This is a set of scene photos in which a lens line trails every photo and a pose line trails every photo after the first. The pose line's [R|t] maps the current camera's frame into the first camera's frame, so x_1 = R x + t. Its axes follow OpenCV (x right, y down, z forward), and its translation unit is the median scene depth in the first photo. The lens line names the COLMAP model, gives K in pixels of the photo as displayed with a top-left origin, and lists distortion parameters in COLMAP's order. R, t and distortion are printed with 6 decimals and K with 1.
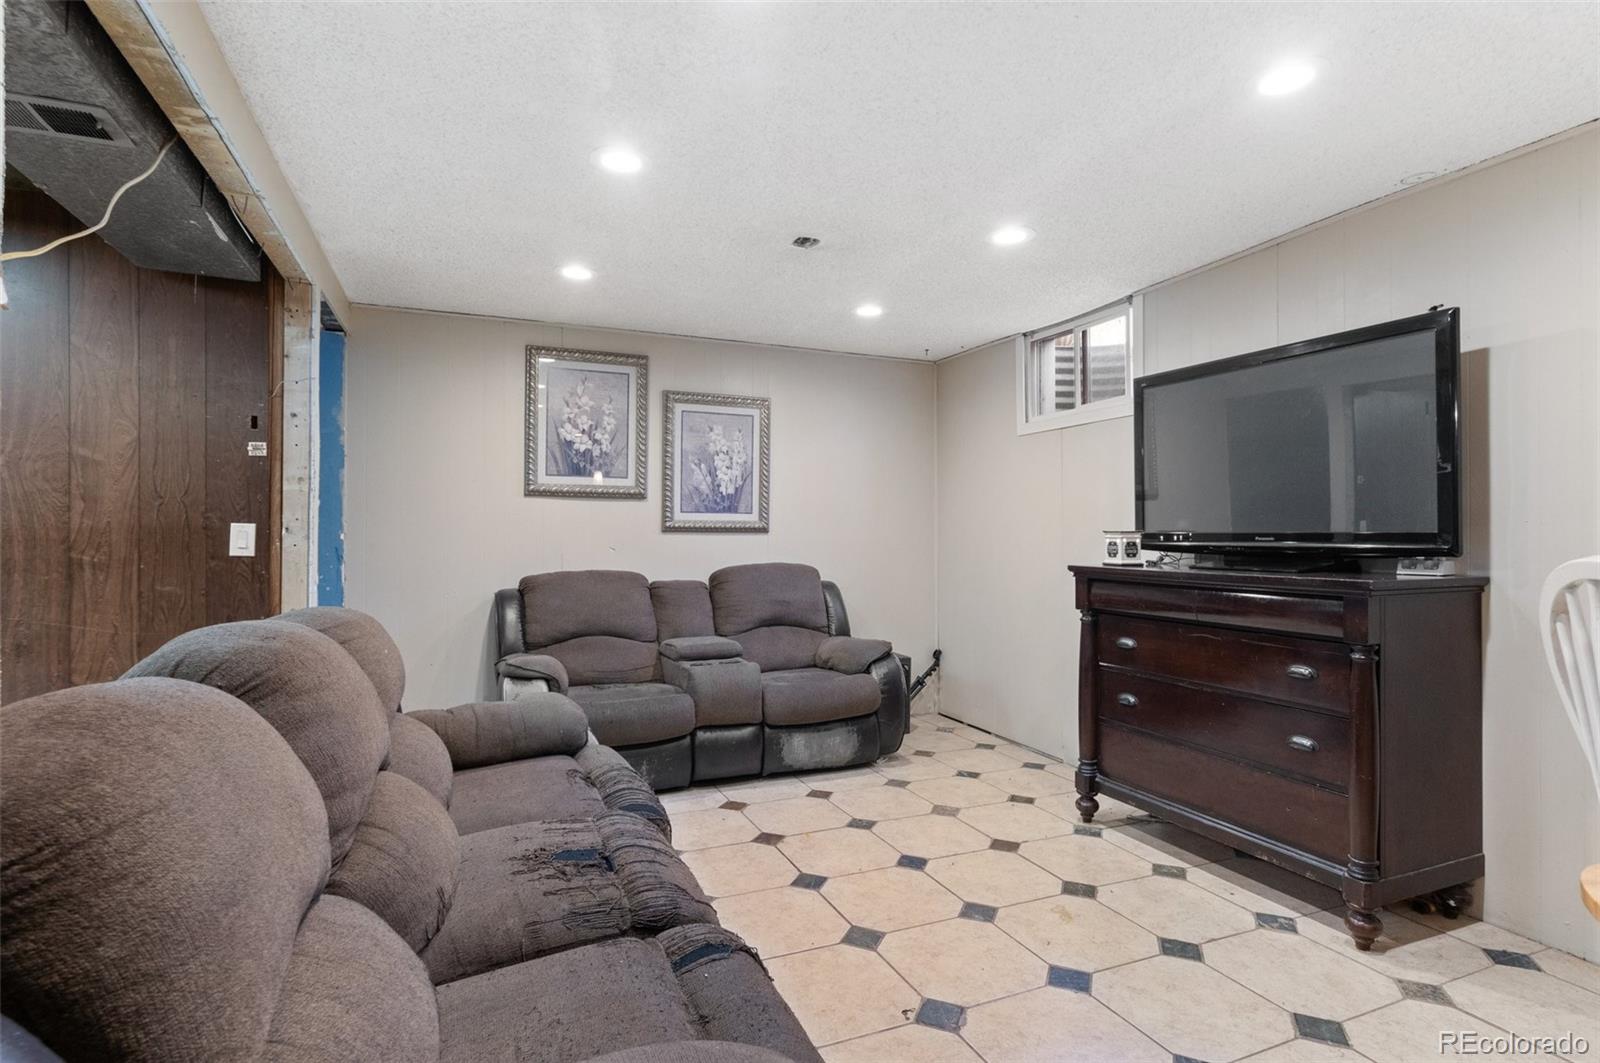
lens RADIAL K [[800.3, 0, 800.0], [0, 800.3, 531.5], [0, 0, 1]] dist [0.000422, 0.000033]
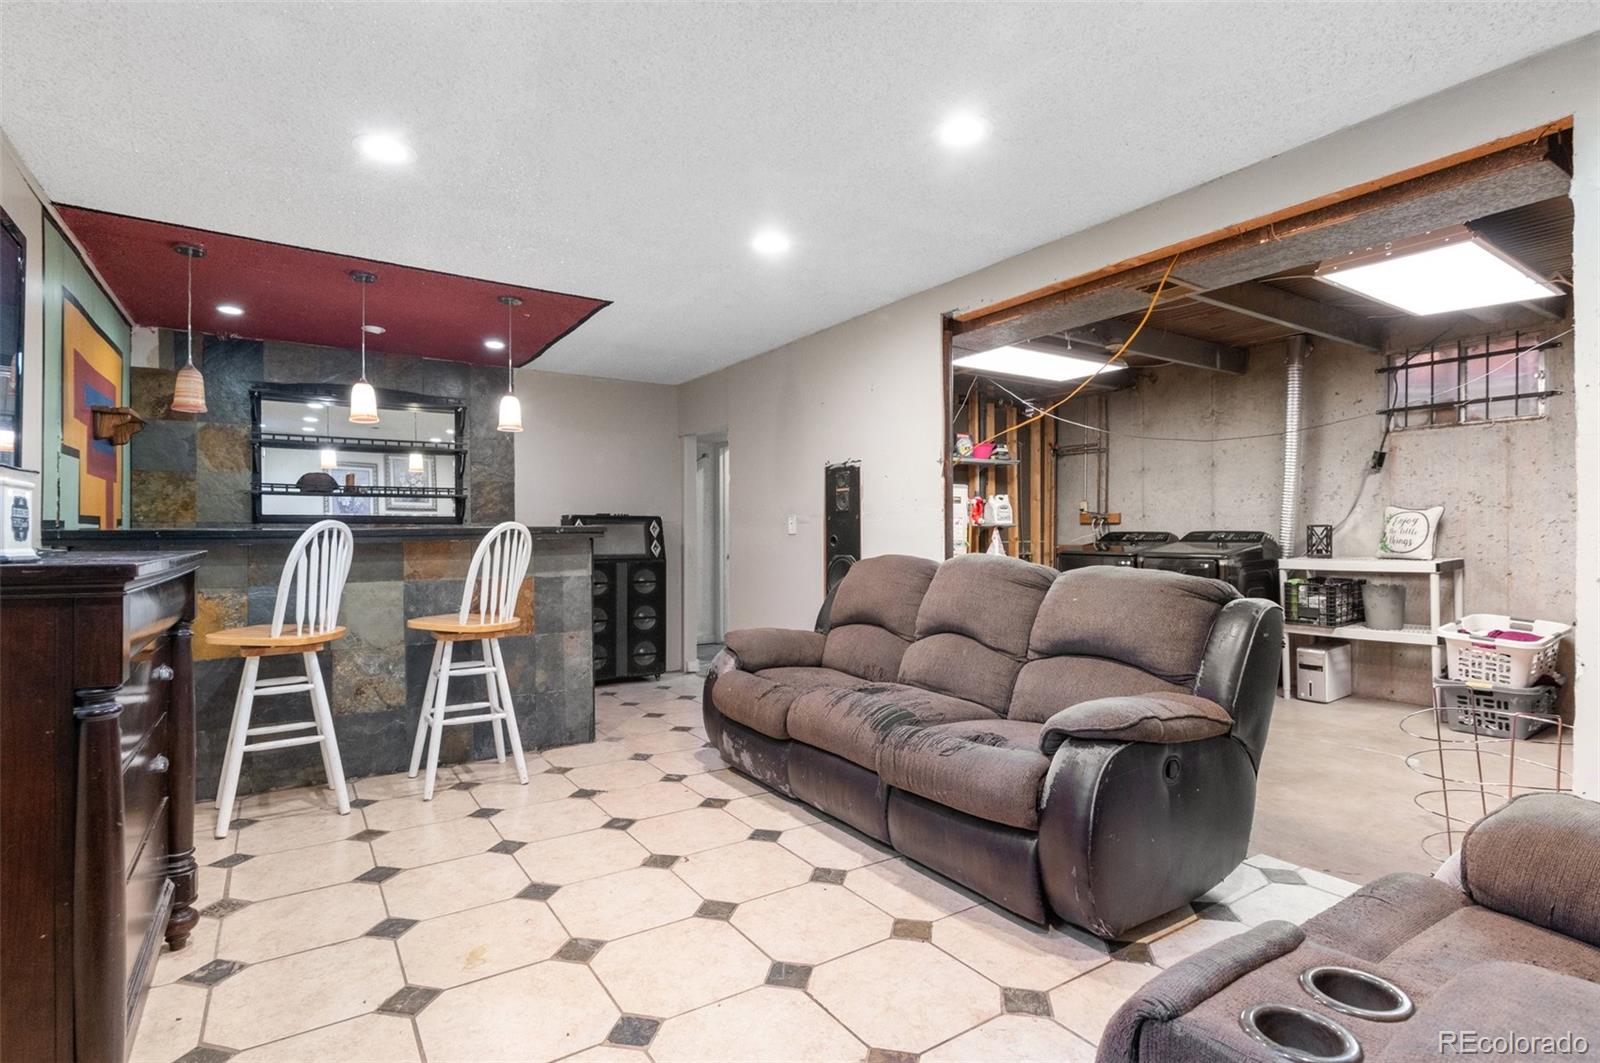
lens RADIAL K [[784.3, 0, 801.6], [0, 784.3, 538.7], [0, 0, 1]] dist [0.000343, -0.000457]
pose [[-0.984342, -0.000683, -0.176267, 0.123516], [-0.000506, 0.999999, -0.001049, 0.037411], [0.176267, -0.000944, -0.984342, 1.662457]]
